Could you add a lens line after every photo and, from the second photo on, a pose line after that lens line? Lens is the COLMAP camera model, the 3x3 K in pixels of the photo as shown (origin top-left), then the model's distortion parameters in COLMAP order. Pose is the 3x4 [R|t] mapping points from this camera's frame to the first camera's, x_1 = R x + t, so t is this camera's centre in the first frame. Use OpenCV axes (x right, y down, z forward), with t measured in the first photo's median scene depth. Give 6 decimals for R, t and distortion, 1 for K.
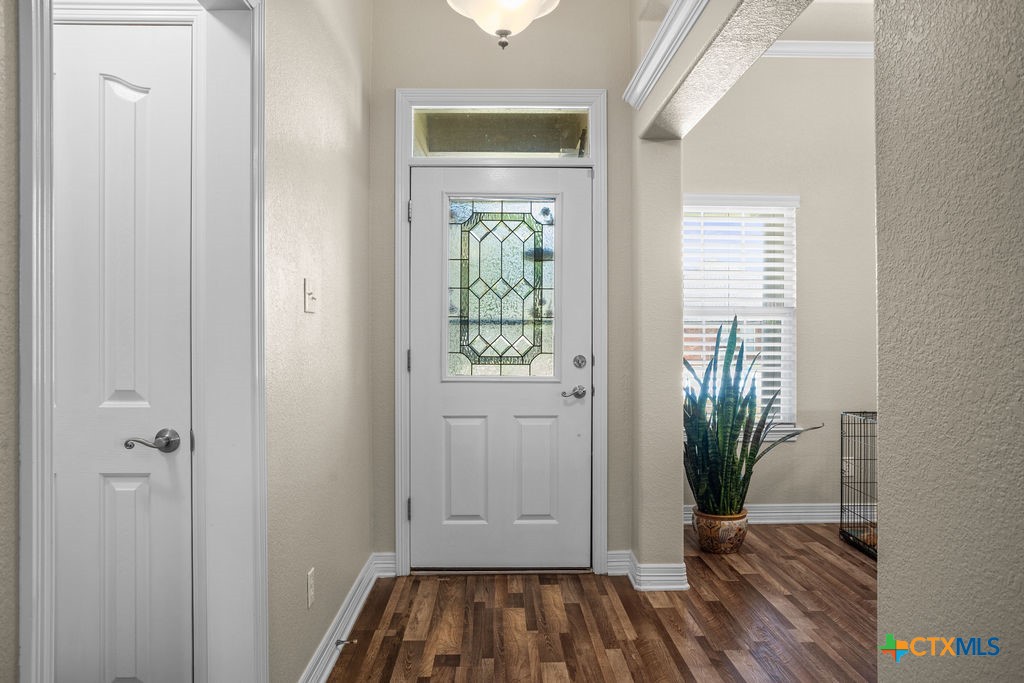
lens RADIAL K [[496.2, 0, 512.0], [0, 496.2, 341.5], [0, 0, 1]] dist [-0.014045, -0.000805]
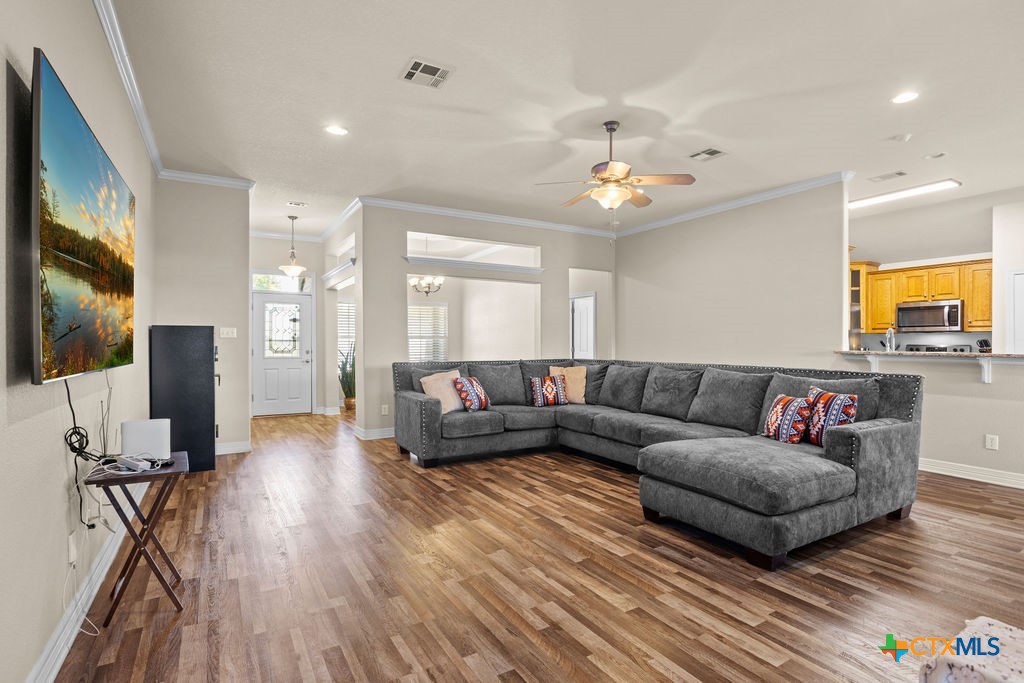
lens RADIAL K [[496.2, 0, 512.0], [0, 496.2, 341.5], [0, 0, 1]] dist [-0.014045, -0.000805]
pose [[0.874945, 0.002062, 0.484218, -0.285499], [0.001609, 0.999973, -0.007165, -0.007080], [-0.484220, 0.007048, 0.874918, -2.680711]]
